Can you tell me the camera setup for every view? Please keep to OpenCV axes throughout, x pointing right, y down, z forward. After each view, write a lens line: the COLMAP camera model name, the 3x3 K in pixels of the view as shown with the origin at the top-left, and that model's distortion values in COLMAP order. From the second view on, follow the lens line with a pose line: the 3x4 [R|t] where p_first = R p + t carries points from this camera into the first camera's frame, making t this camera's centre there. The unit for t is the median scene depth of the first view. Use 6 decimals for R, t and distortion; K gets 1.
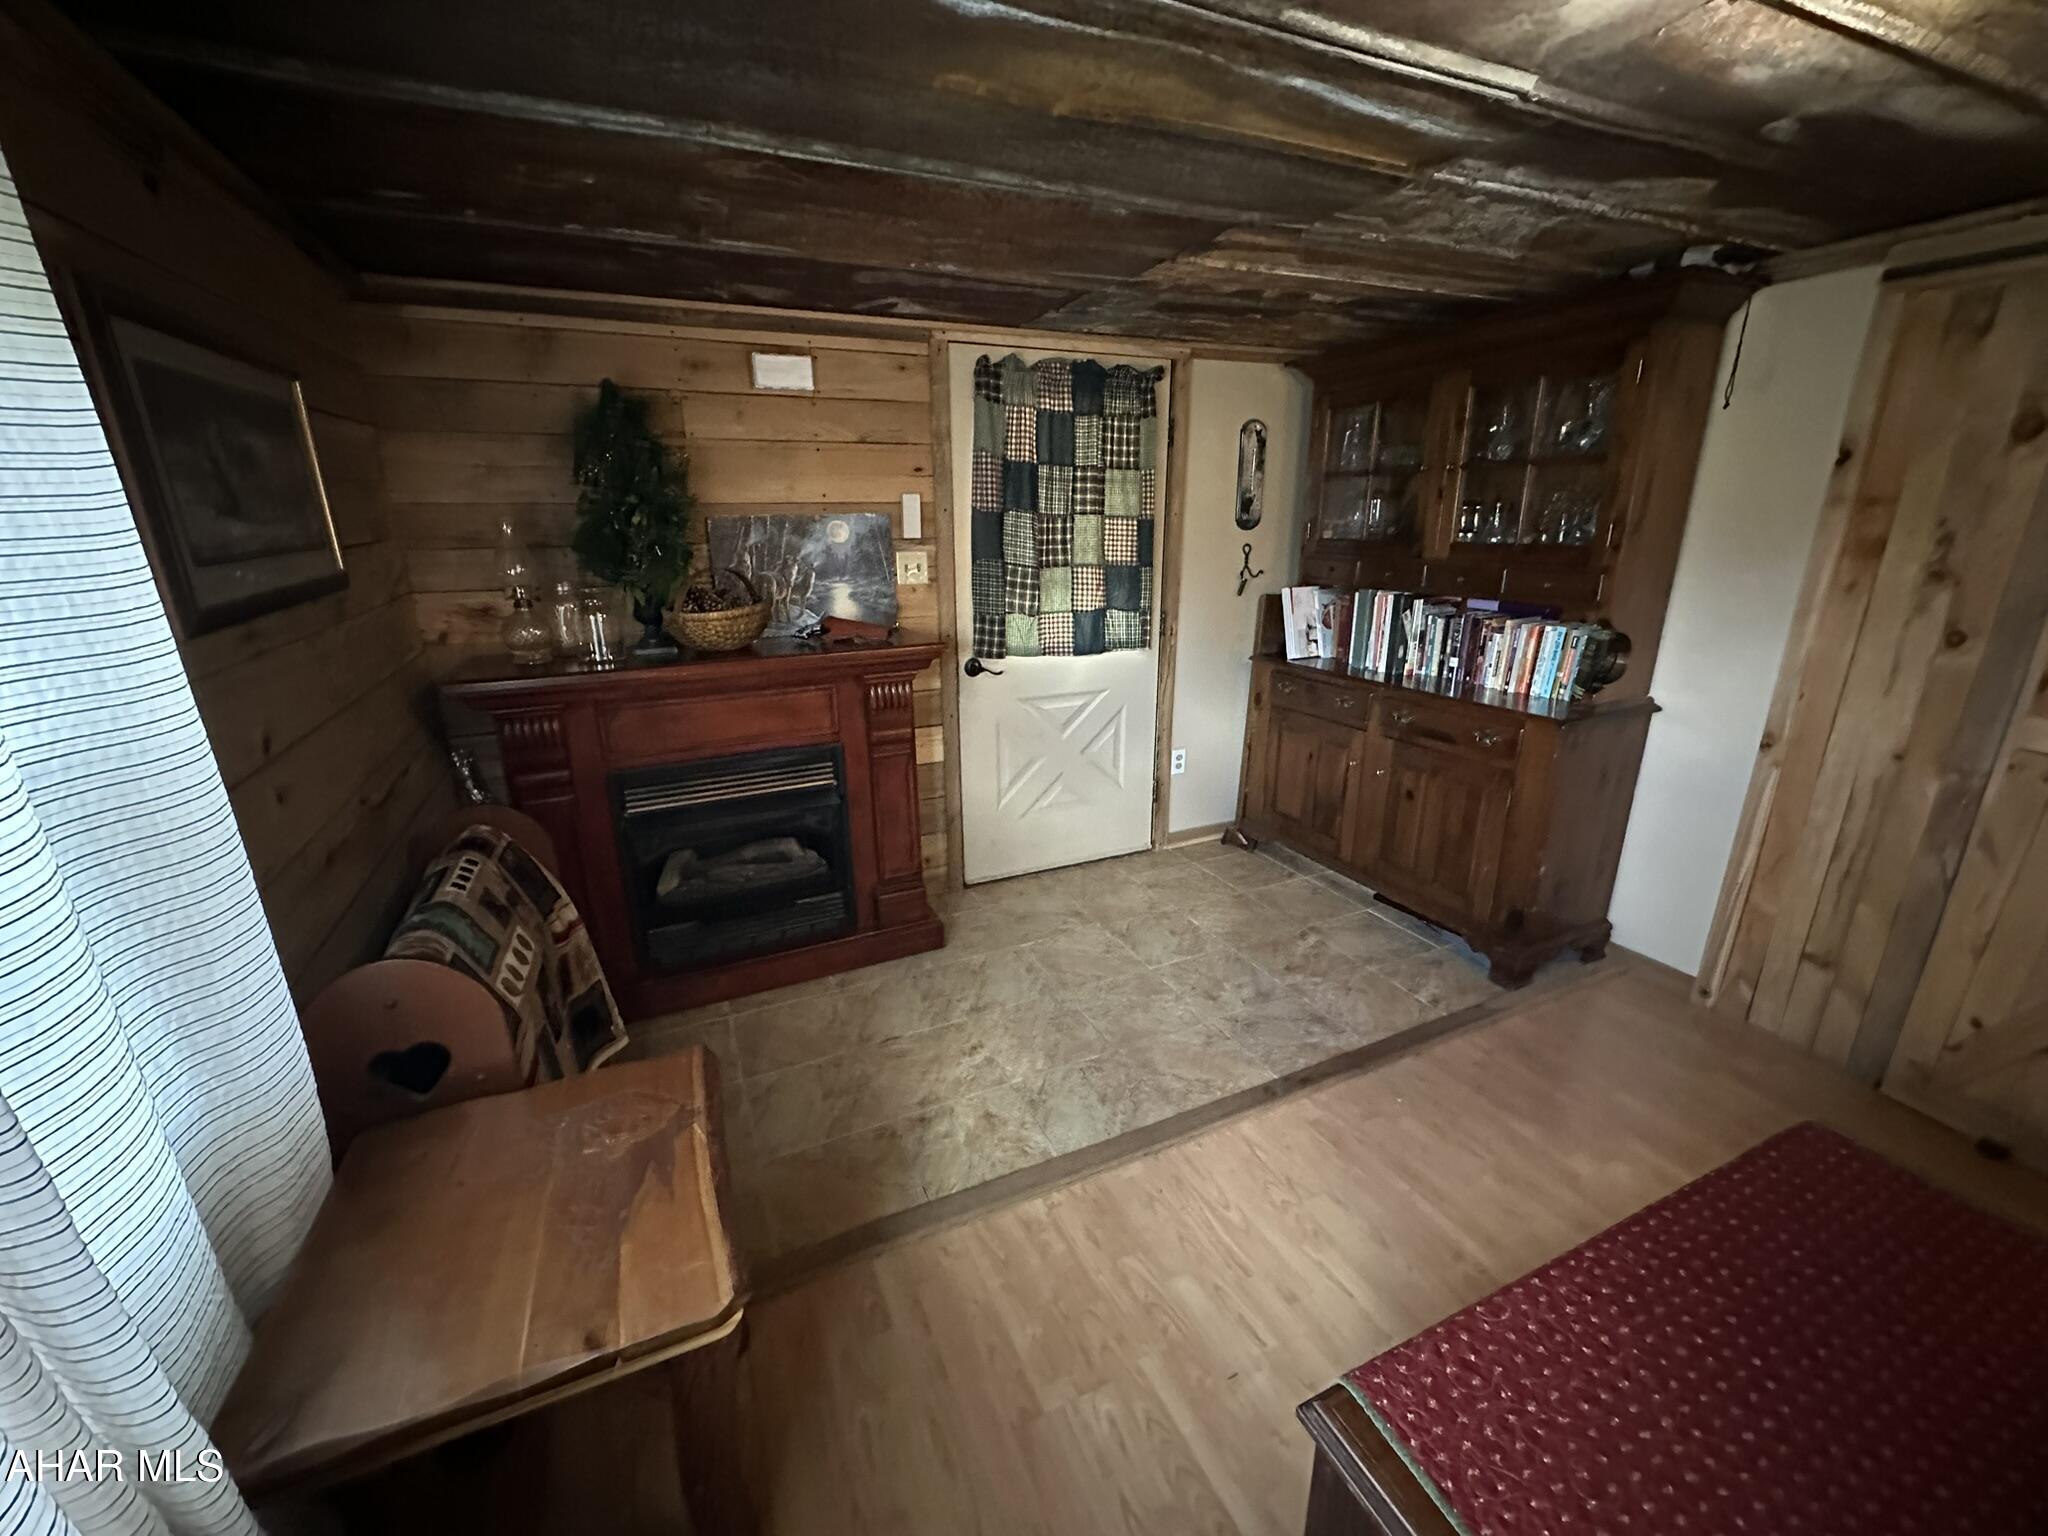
lens RADIAL K [[815.9, 0, 1023.8], [0, 815.9, 772.1], [0, 0, 1]] dist [-0.002435, 0.000440]
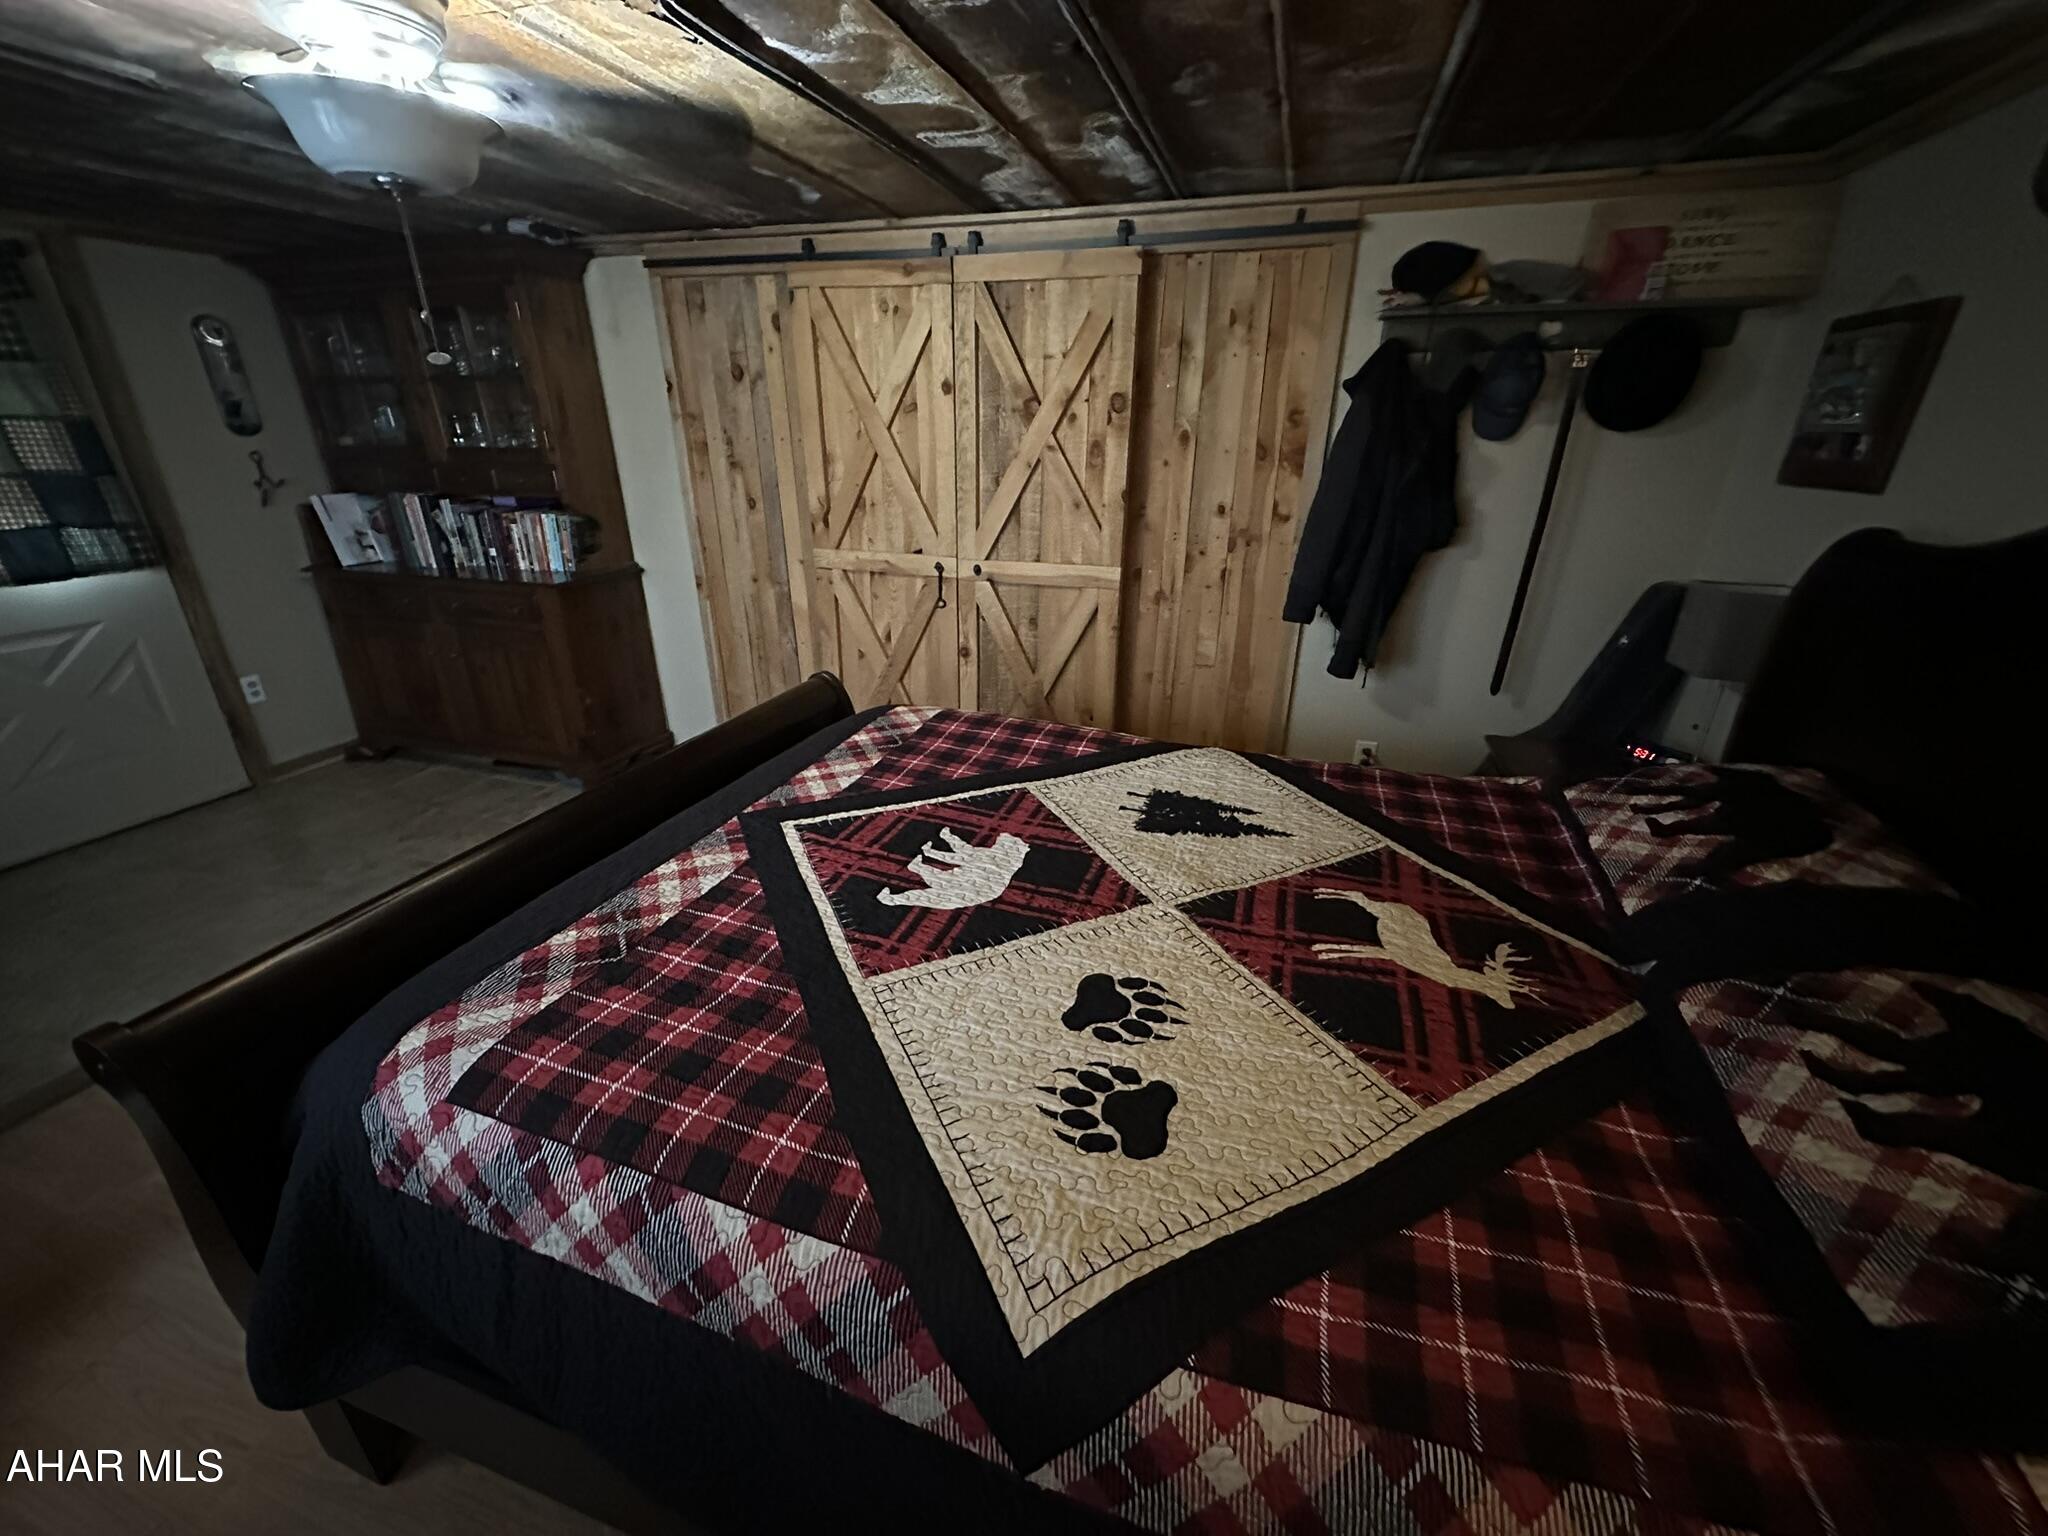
lens RADIAL K [[815.9, 0, 1023.8], [0, 815.9, 772.1], [0, 0, 1]] dist [-0.002435, 0.000440]
pose [[0.677817, -0.268998, 0.684254, 0.147770], [0.207495, 0.962823, 0.172968, 0.122589], [-0.705344, 0.024739, 0.708434, -0.356847]]
